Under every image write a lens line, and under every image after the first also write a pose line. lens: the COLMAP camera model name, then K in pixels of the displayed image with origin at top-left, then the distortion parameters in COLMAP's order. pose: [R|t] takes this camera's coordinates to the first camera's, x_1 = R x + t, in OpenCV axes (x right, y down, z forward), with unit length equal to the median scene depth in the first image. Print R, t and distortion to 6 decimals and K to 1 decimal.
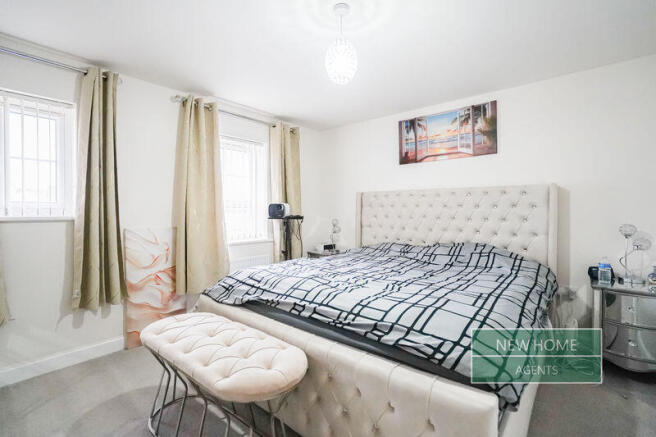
lens RADIAL K [[300.6, 0, 322.7], [0, 300.6, 205.2], [0, 0, 1]] dist [-0.042088, 0.019015]
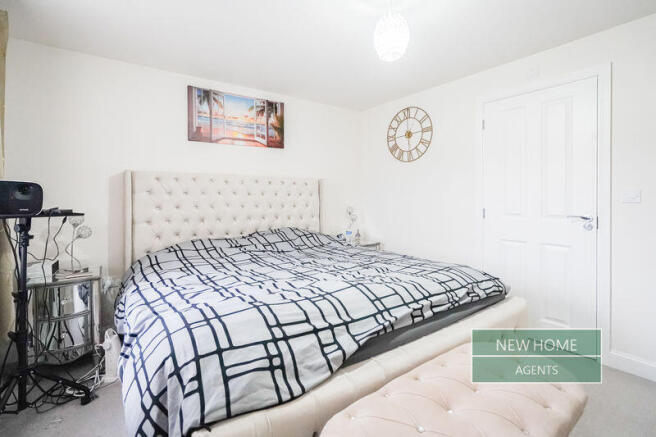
lens RADIAL K [[300.6, 0, 322.7], [0, 300.6, 205.2], [0, 0, 1]] dist [-0.042088, 0.019015]
pose [[0.254339, -0.024621, 0.966802, -0.482821], [-0.017976, 0.999383, 0.030180, 0.005831], [-0.966948, -0.025055, 0.253739, 0.522884]]
